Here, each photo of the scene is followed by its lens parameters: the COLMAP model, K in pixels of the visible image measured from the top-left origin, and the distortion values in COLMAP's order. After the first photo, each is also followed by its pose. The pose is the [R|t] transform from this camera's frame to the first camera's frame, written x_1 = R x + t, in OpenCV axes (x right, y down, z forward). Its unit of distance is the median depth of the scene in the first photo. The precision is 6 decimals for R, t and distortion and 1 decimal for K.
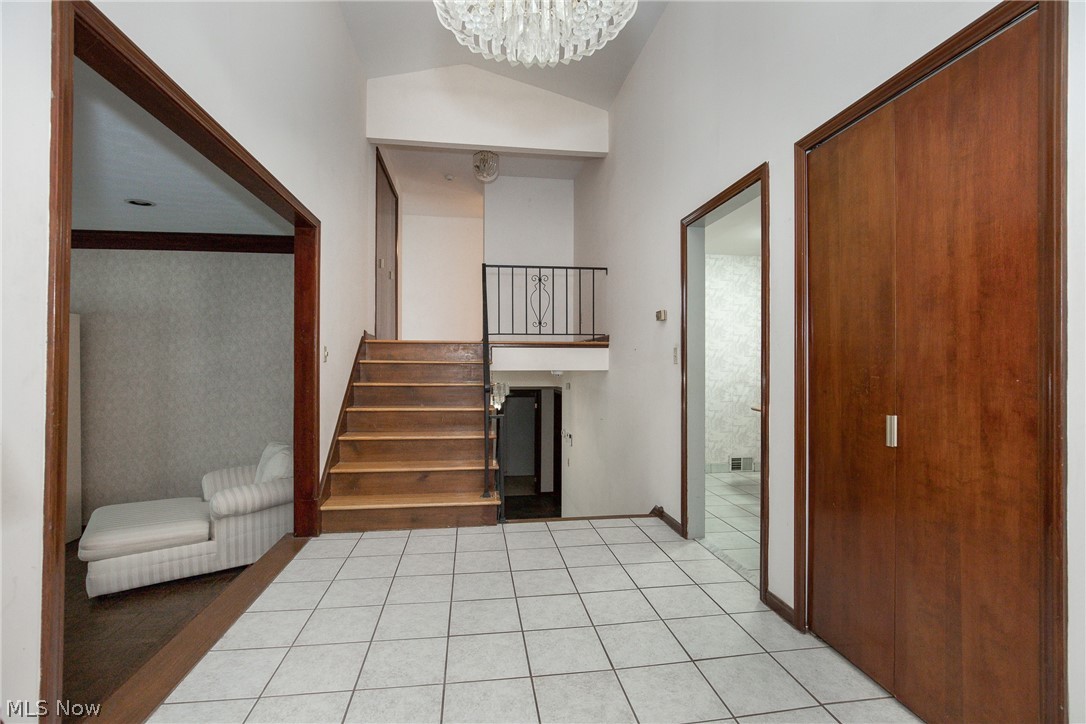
lens RADIAL K [[495.6, 0, 537.4], [0, 495.6, 365.3], [0, 0, 1]] dist [-0.004405, 0.000652]
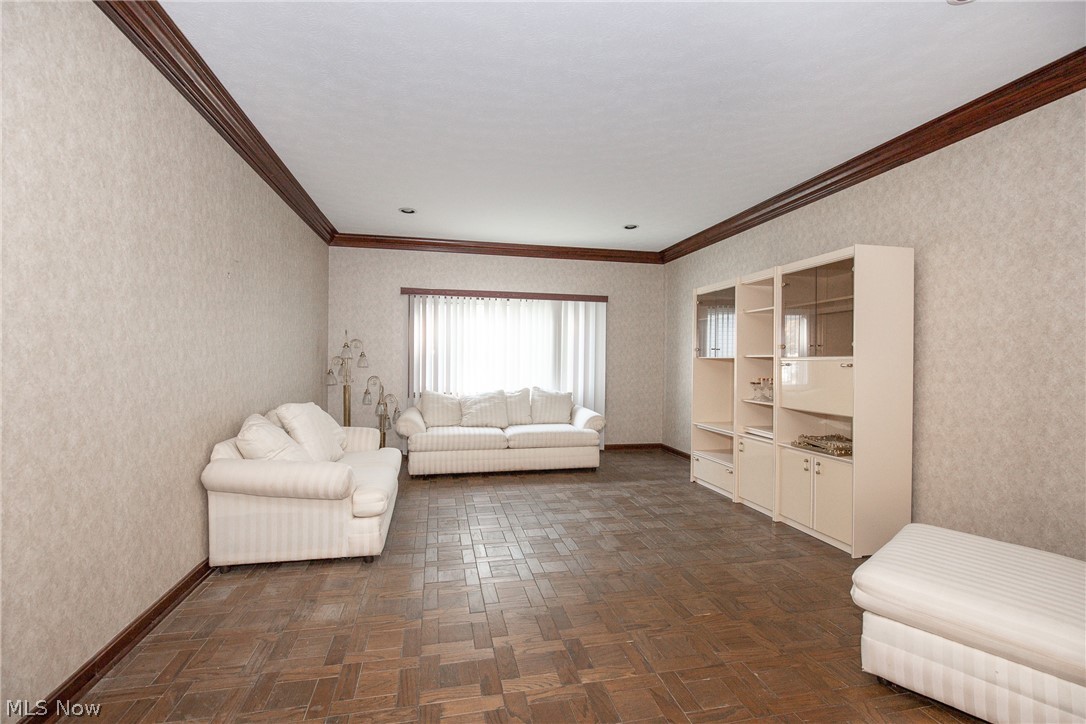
lens RADIAL K [[495.6, 0, 544.4], [0, 495.6, 372.1], [0, 0, 1]] dist [-0.004405, 0.000652]
pose [[0.086118, 0.019334, -0.996097, -0.339343], [-0.001418, 0.999813, 0.019283, 0.091417], [0.996284, -0.000248, 0.086130, 0.548391]]
